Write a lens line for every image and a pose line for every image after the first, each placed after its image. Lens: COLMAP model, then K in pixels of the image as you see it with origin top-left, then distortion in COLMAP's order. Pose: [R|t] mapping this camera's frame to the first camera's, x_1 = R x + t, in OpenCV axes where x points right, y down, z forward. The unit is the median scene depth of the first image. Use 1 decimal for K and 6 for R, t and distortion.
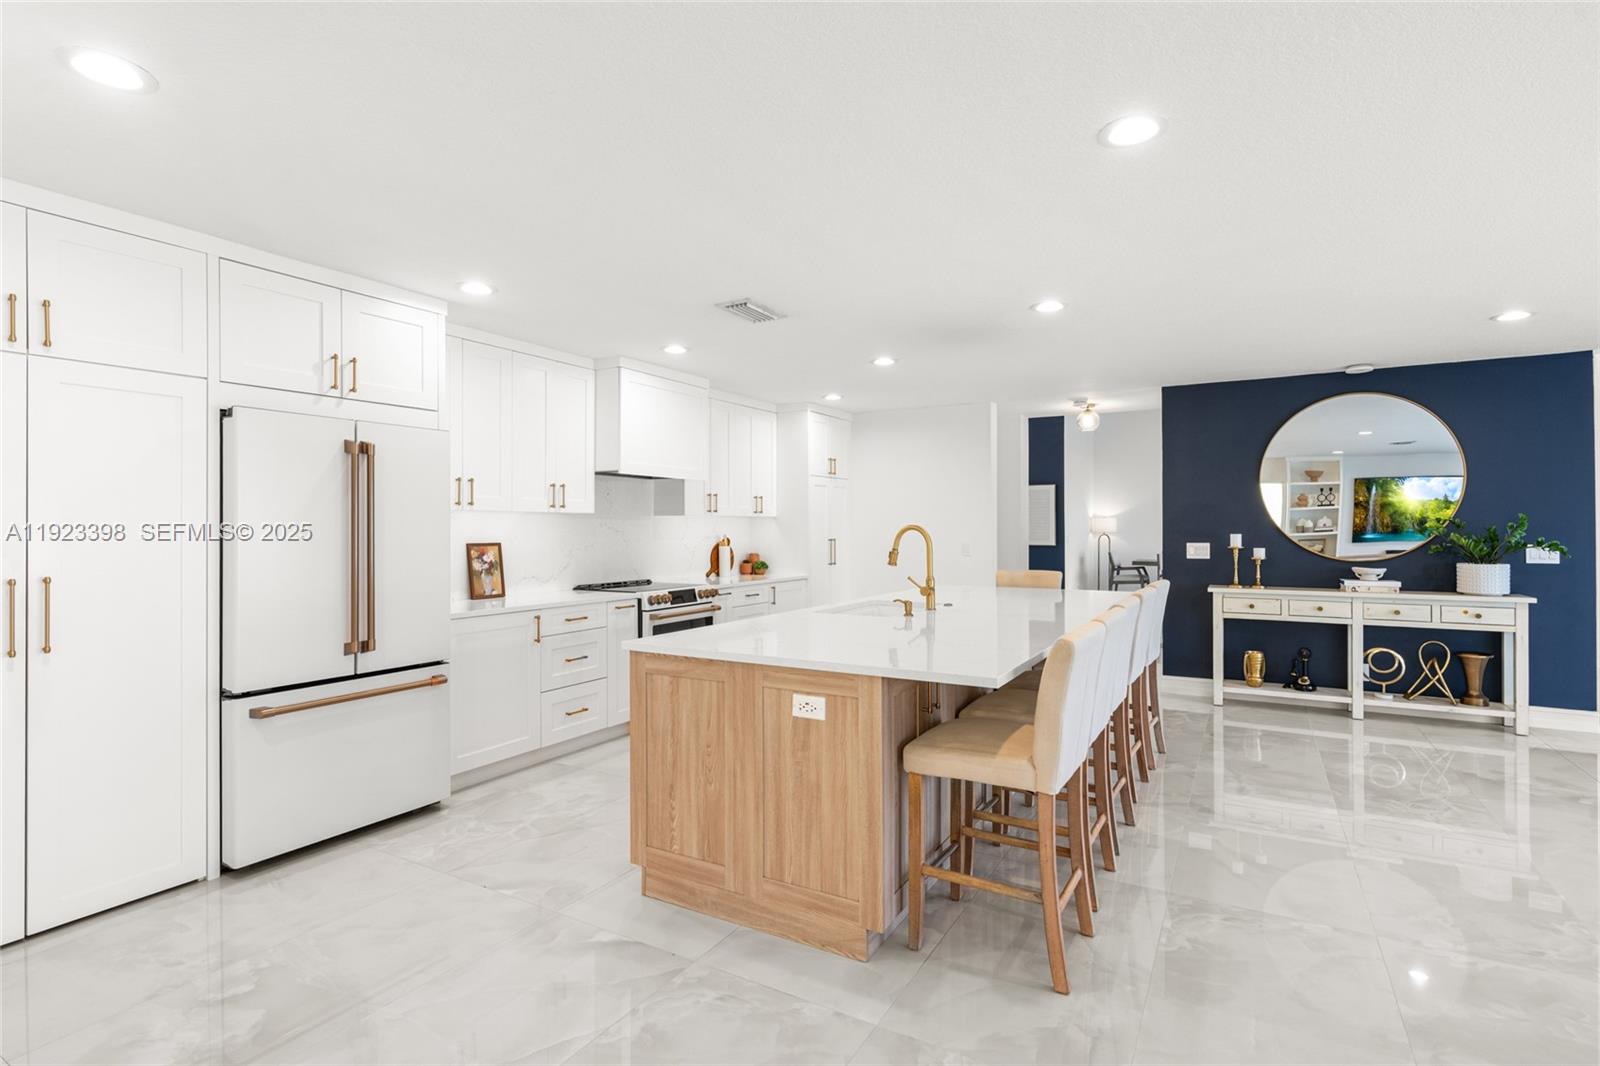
lens RADIAL K [[774.5, 0, 802.8], [0, 774.5, 525.8], [0, 0, 1]] dist [-0.002126, 0.003834]
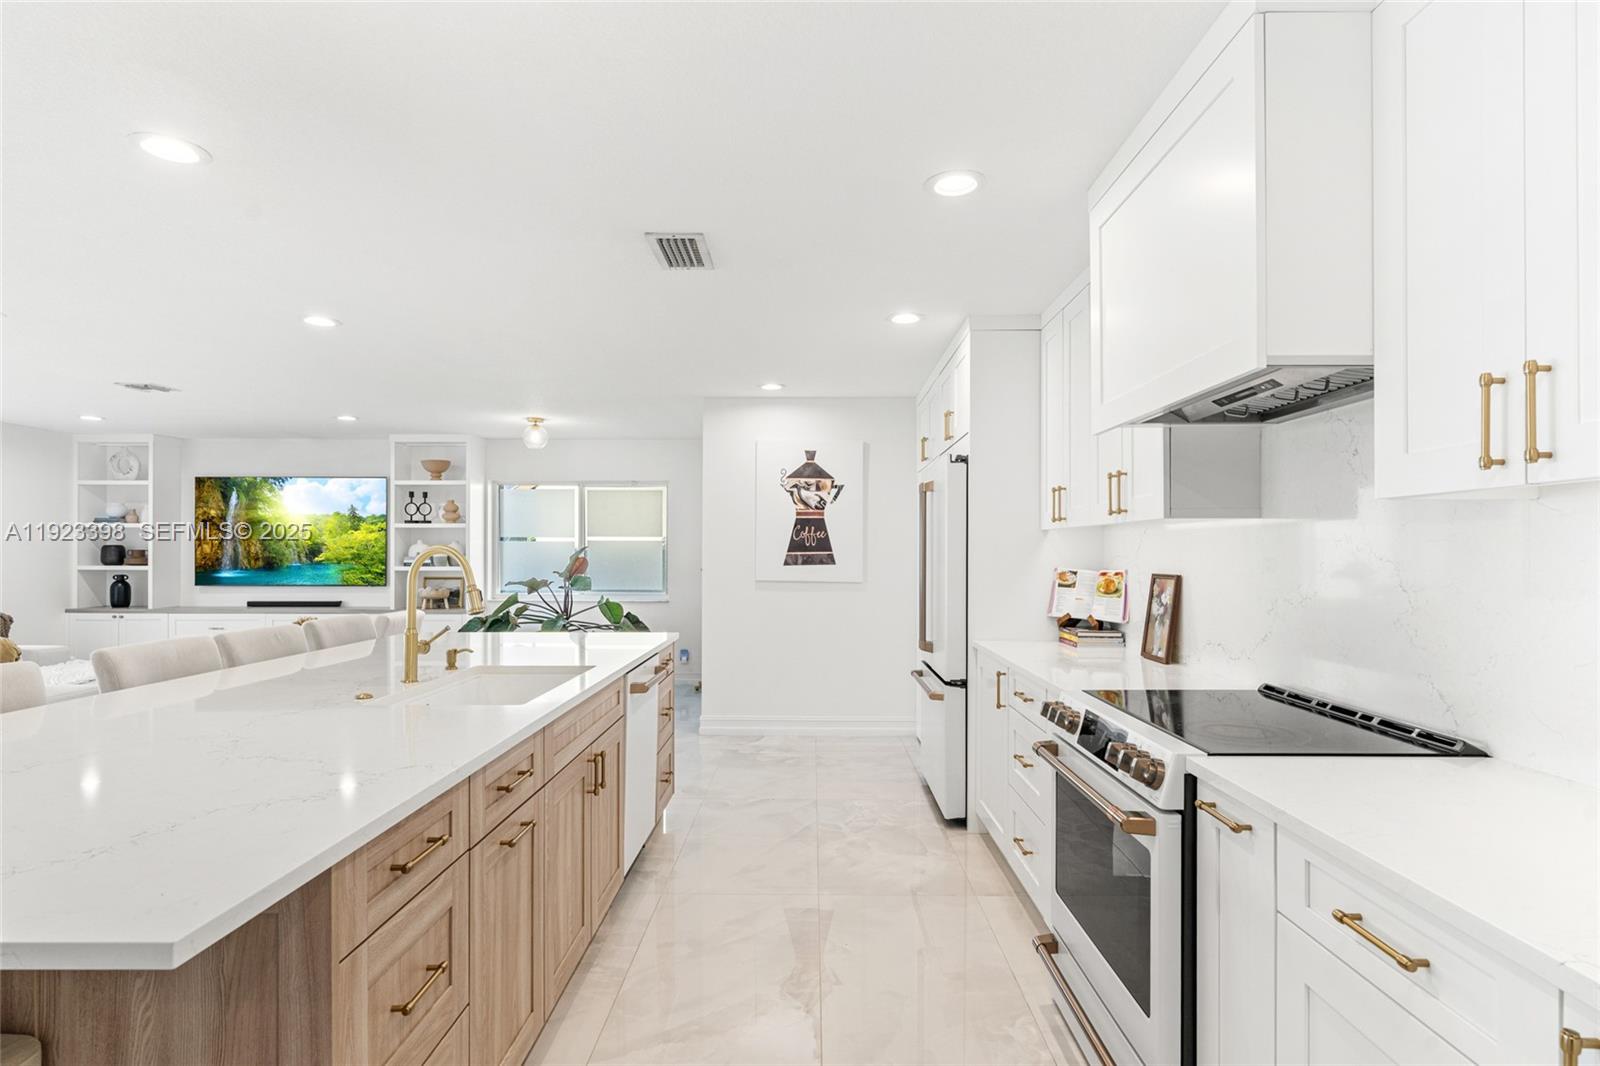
lens RADIAL K [[814.8, 0, 807.6], [0, 814.8, 557.8], [0, 0, 1]] dist [-0.003675, 0.000783]
pose [[-0.868407, 0.003282, -0.495841, 0.175262], [0.001474, 0.999991, 0.004038, 0.005533], [0.495850, 0.002776, -0.868404, 1.434713]]
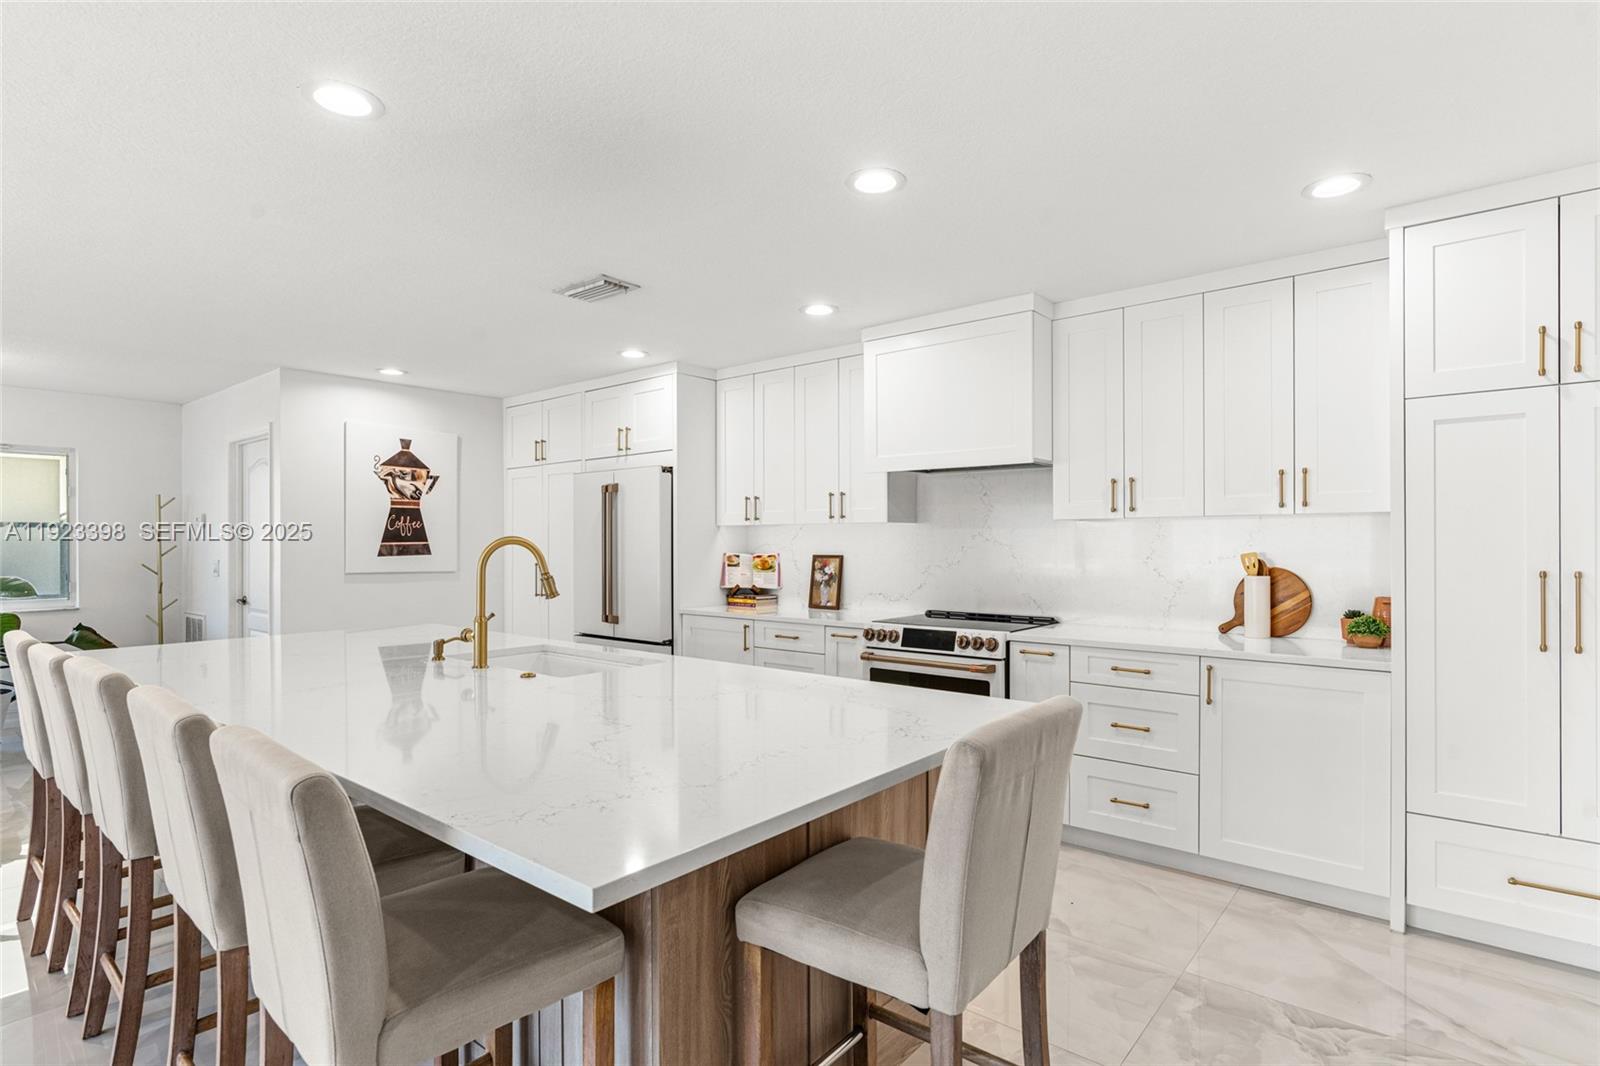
lens RADIAL K [[814.8, 0, 805.2], [0, 814.8, 544.2], [0, 0, 1]] dist [-0.003675, 0.000783]
pose [[-0.165979, 0.005292, -0.986115, 0.659342], [0.006168, 0.999972, 0.004328, 0.002986], [0.986110, -0.005364, -0.166007, 1.150137]]
